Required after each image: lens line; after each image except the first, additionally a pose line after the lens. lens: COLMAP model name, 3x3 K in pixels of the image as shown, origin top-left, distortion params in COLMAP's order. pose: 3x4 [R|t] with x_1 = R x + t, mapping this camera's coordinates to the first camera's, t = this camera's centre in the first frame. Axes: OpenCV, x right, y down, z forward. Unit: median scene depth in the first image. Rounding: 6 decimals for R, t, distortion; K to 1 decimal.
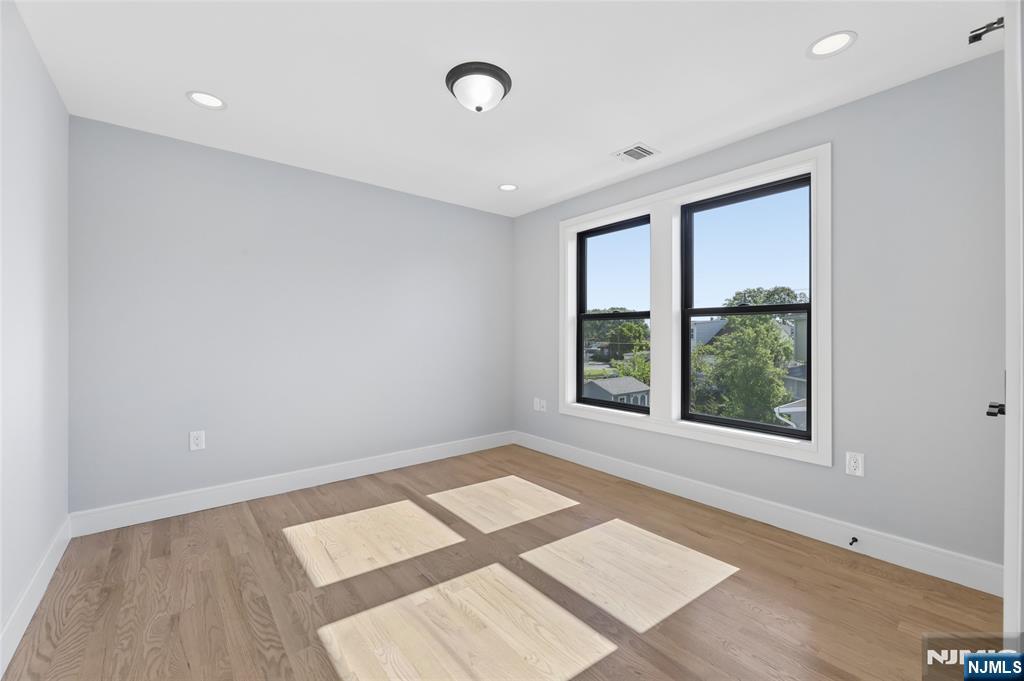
lens RADIAL K [[416.0, 0, 507.9], [0, 416.0, 339.5], [0, 0, 1]] dist [-0.003503, -0.000172]
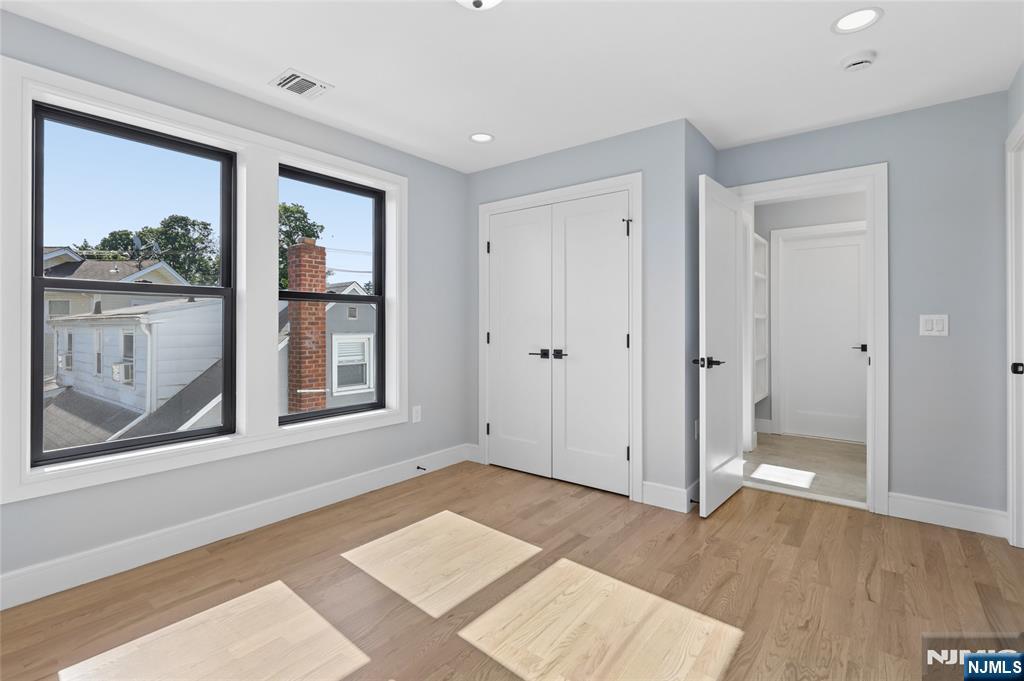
lens RADIAL K [[482.2, 0, 511.4], [0, 482.2, 321.0], [0, 0, 1]] dist [-0.003910, 0.000547]
pose [[-0.228617, 0.007382, 0.973488, -0.769597], [0.009577, 0.999940, -0.005334, -0.003290], [-0.973469, 0.008104, -0.228674, 0.983312]]
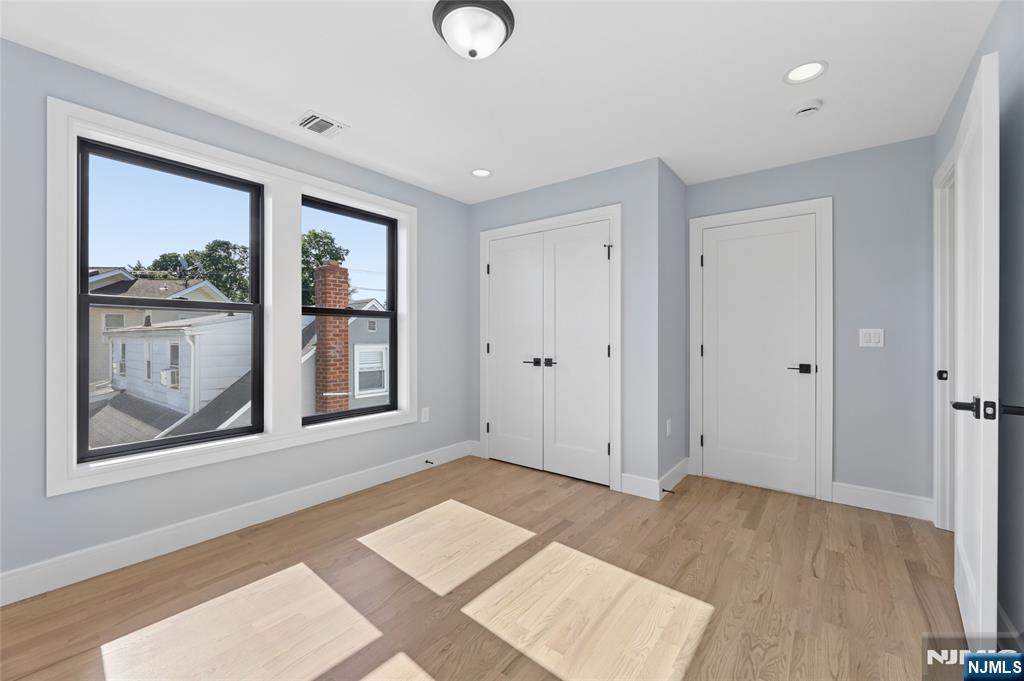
lens RADIAL K [[416.0, 0, 520.1], [0, 416.0, 334.4], [0, 0, 1]] dist [-0.003503, -0.000172]
pose [[-0.243265, 0.003467, 0.969954, -0.759195], [0.008279, 0.999965, -0.001498, -0.005274], [-0.969924, 0.007665, -0.243285, 0.961974]]
